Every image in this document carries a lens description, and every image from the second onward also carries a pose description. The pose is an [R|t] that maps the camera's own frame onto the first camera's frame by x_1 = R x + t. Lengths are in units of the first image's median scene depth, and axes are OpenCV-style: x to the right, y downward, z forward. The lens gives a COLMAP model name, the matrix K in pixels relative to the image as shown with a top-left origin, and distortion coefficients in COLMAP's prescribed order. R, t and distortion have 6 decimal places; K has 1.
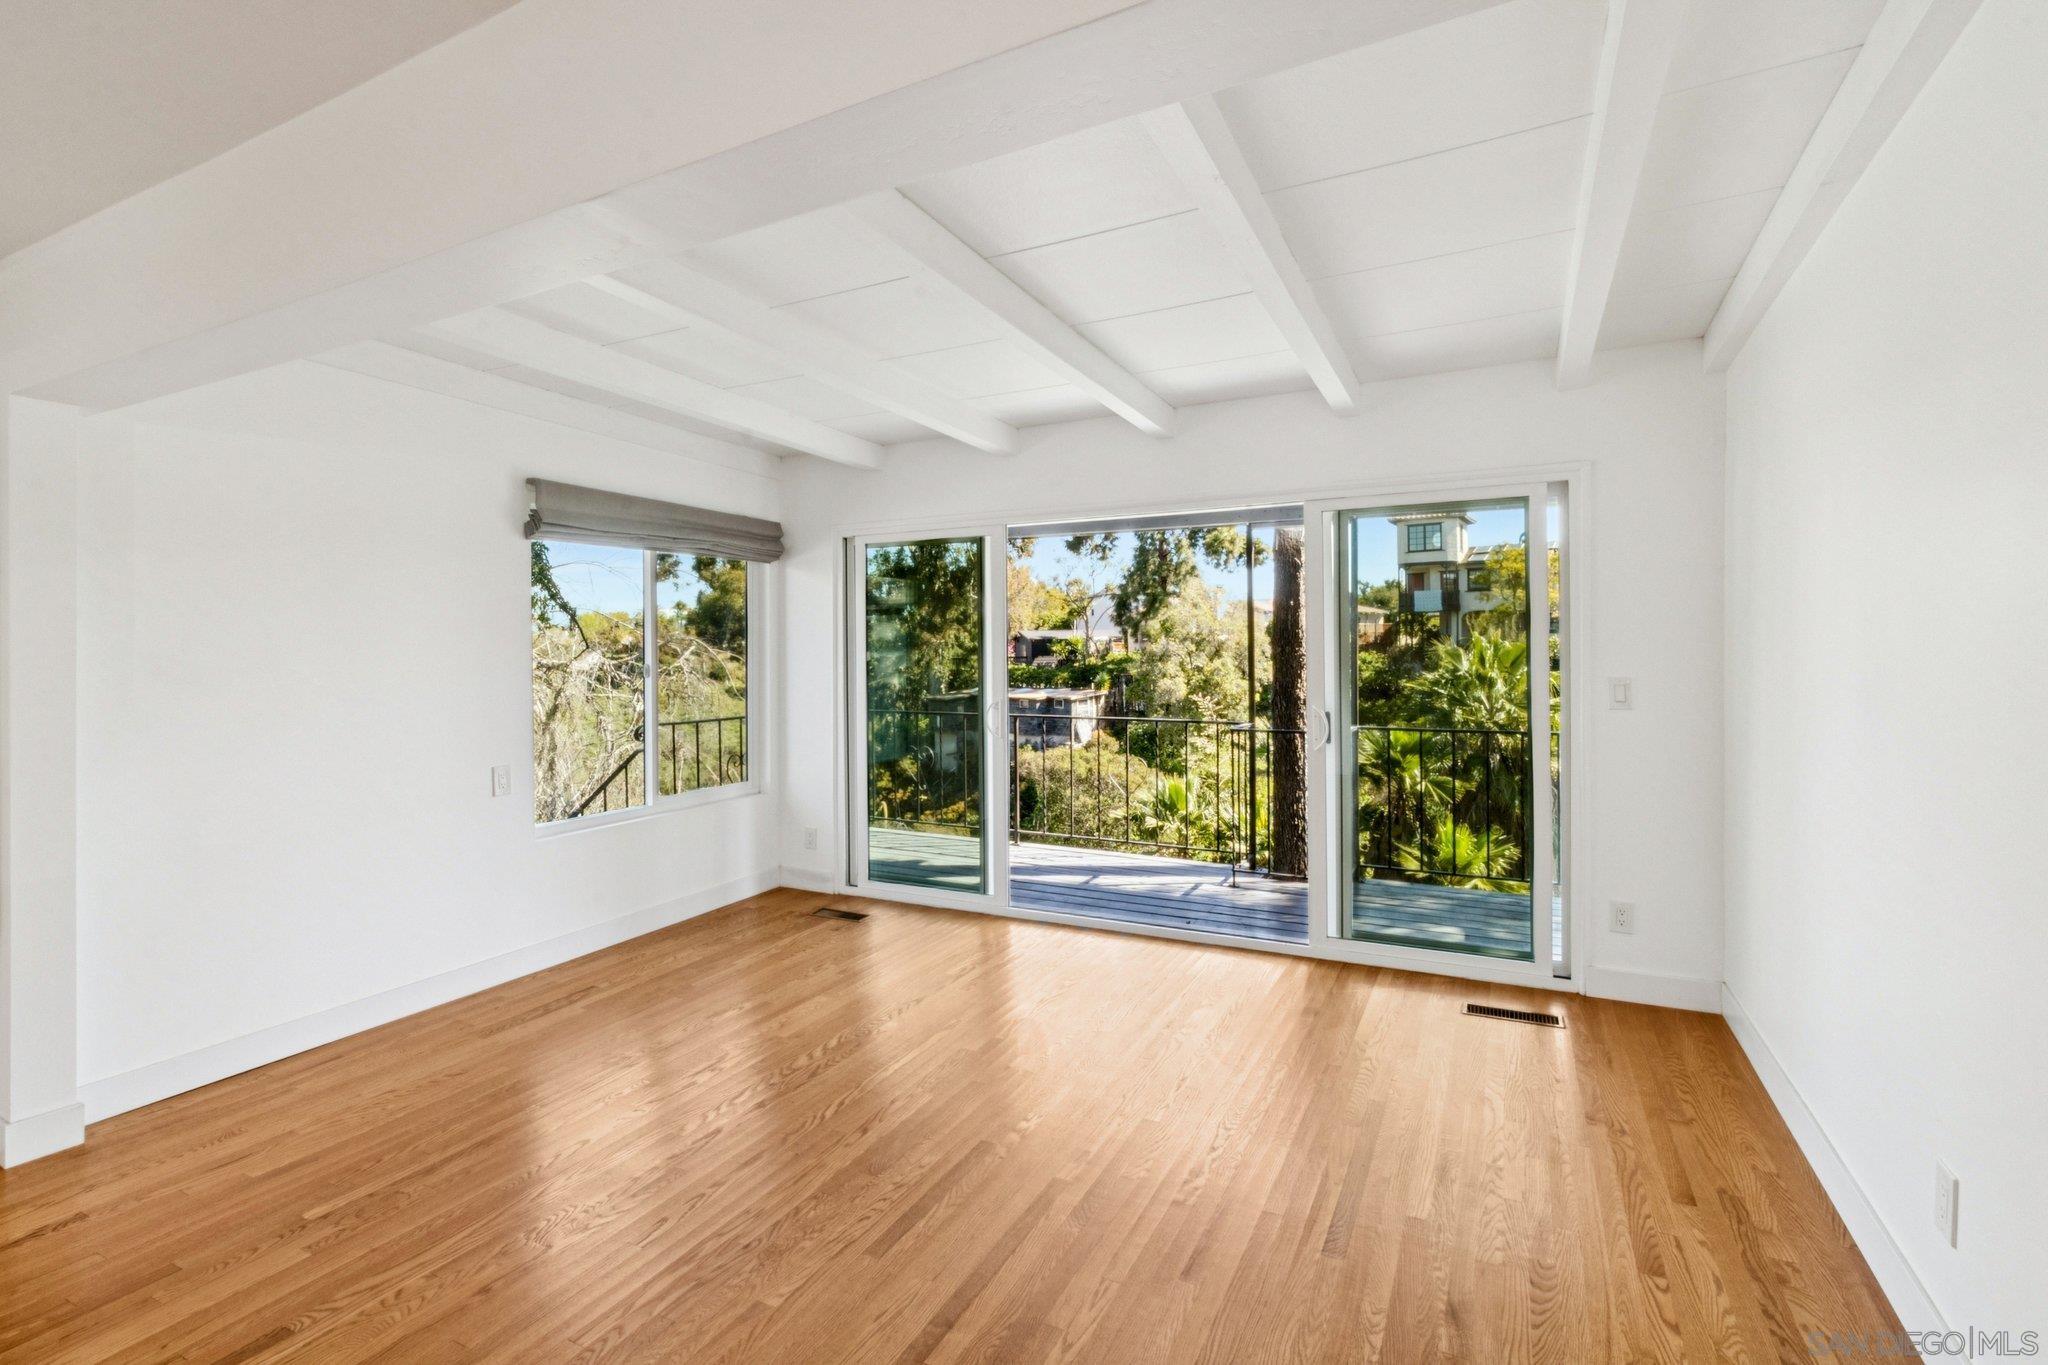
lens RADIAL K [[954.2, 0, 996.4], [0, 954.2, 651.9], [0, 0, 1]] dist [0.001337, -0.001606]
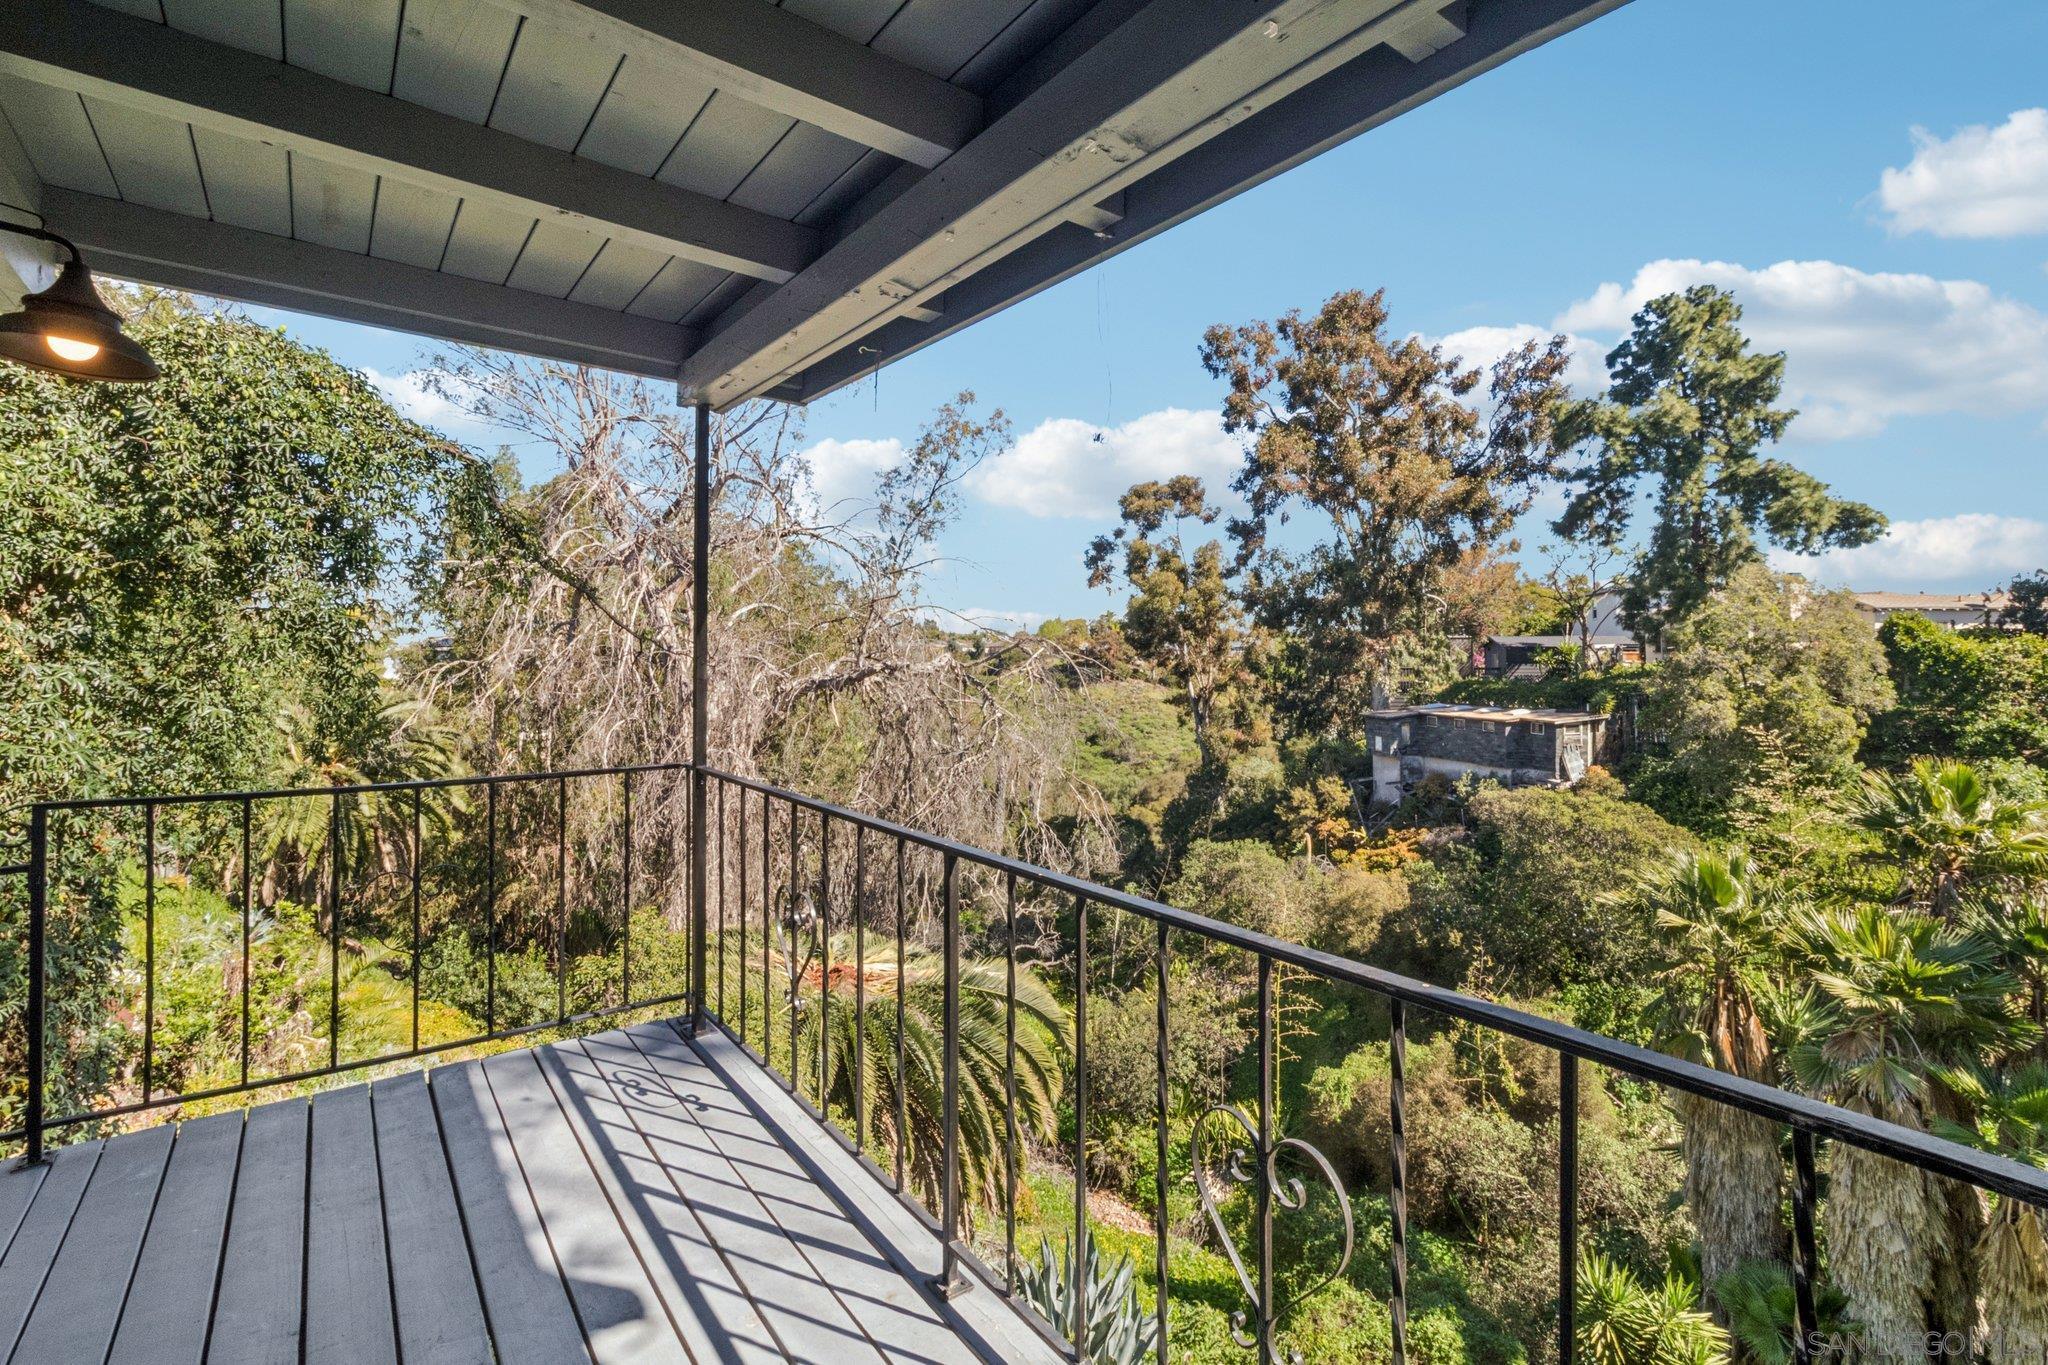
lens RADIAL K [[954.2, 0, 1018.3], [0, 954.2, 643.0], [0, 0, 1]] dist [0.001337, -0.001606]
pose [[0.899875, 0.005793, -0.436109, 0.026331], [-0.013356, 0.999809, -0.014279, 0.001174], [0.435943, 0.018674, 0.899780, 0.120782]]
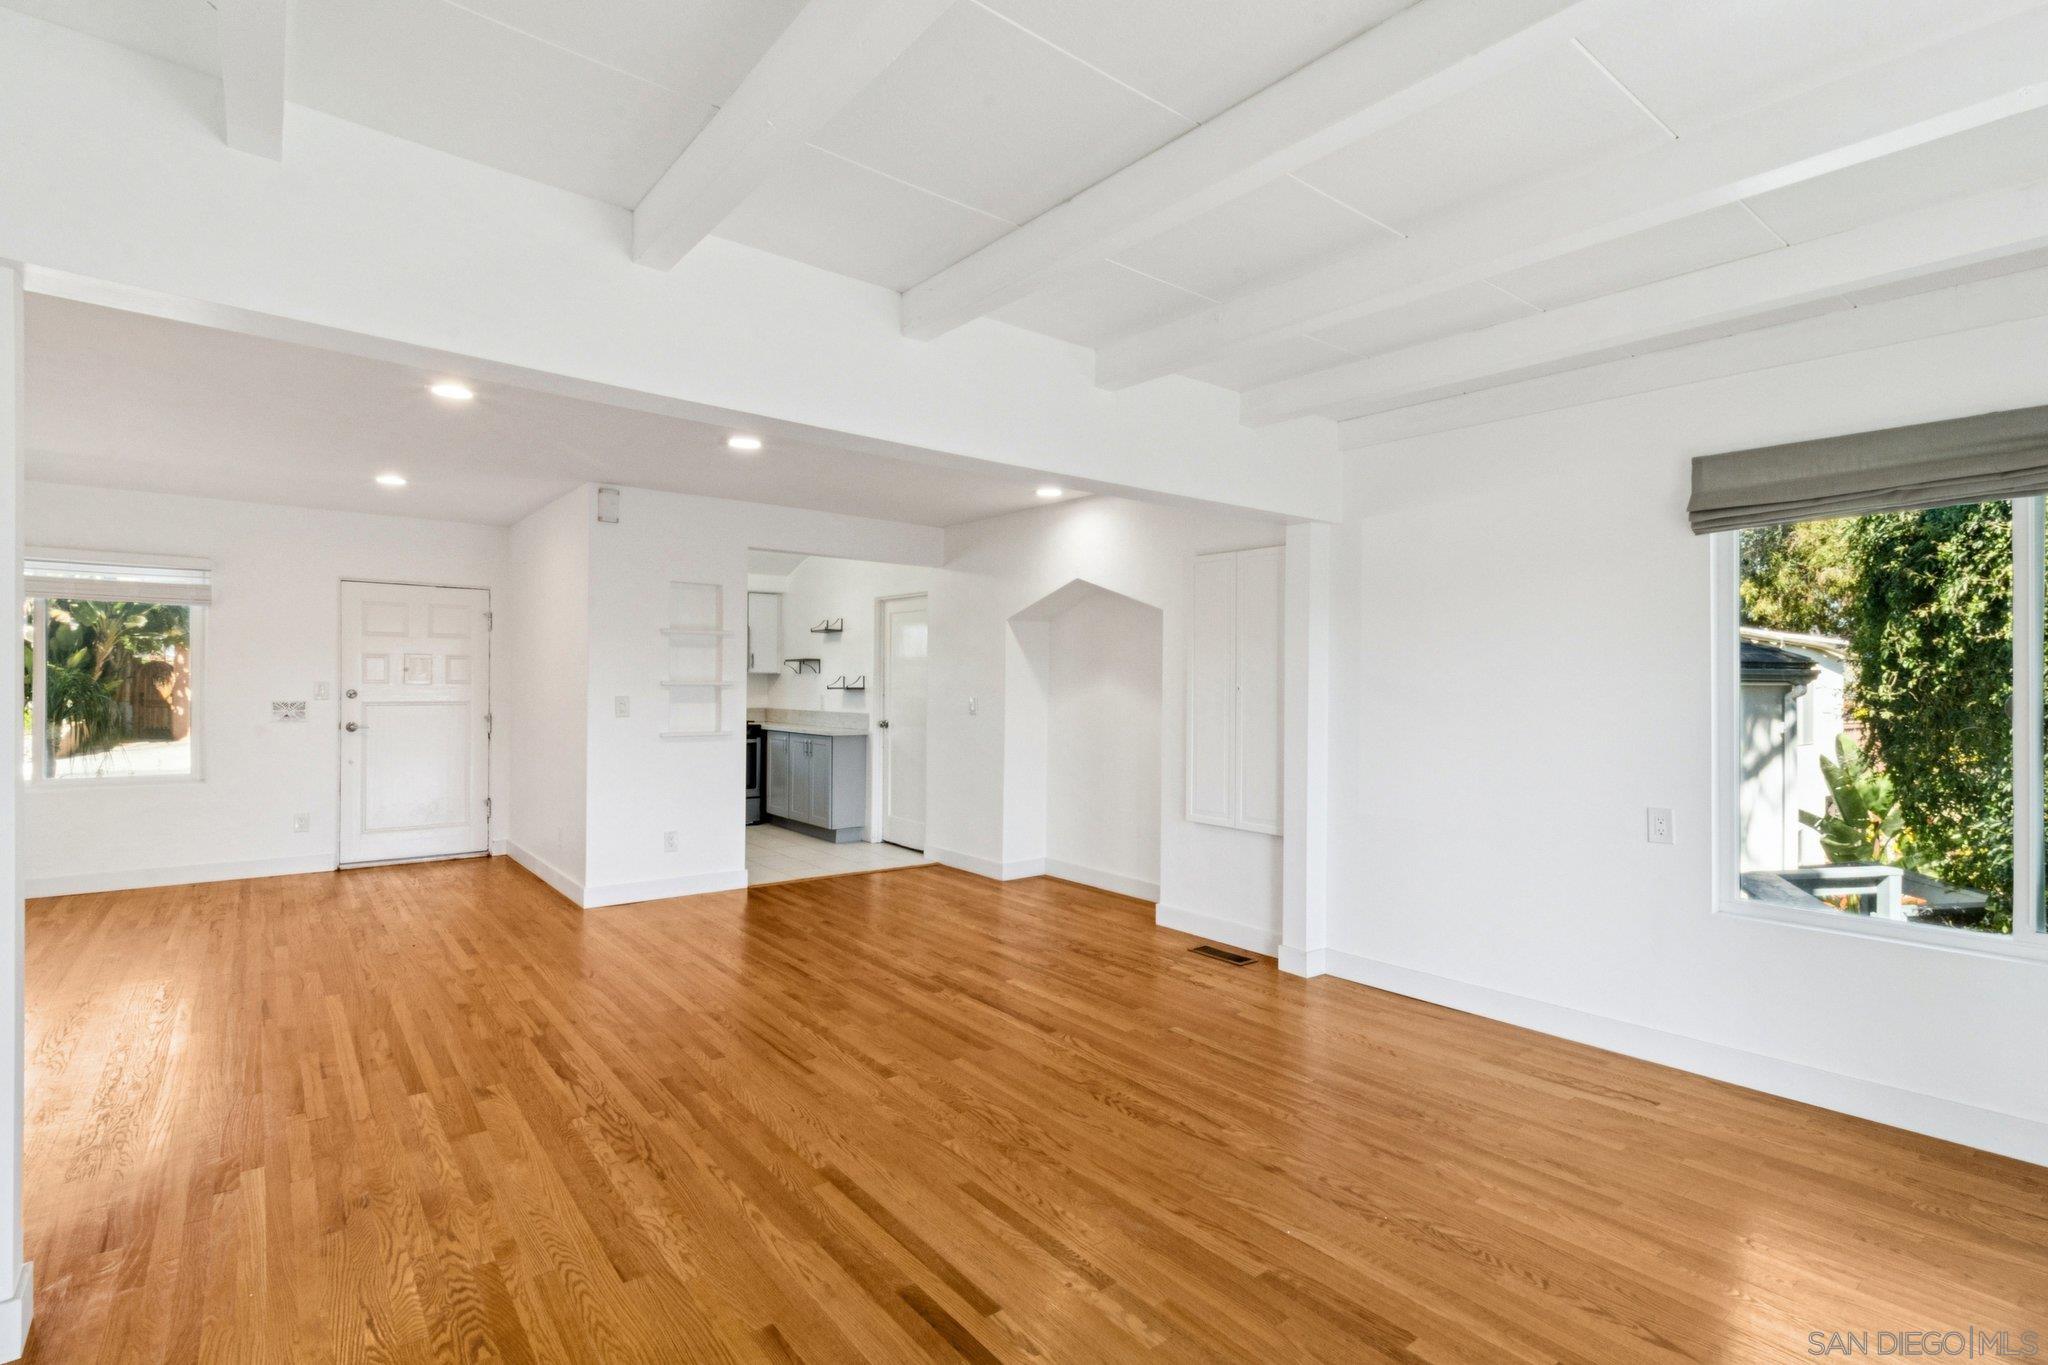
lens RADIAL K [[954.2, 0, 1015.0], [0, 954.2, 690.3], [0, 0, 1]] dist [0.001337, -0.001606]
pose [[-0.402730, 0.015785, -0.915183, 0.046218], [0.000847, 0.999857, 0.016873, -0.000147], [0.915318, 0.006020, -0.402686, 0.076707]]
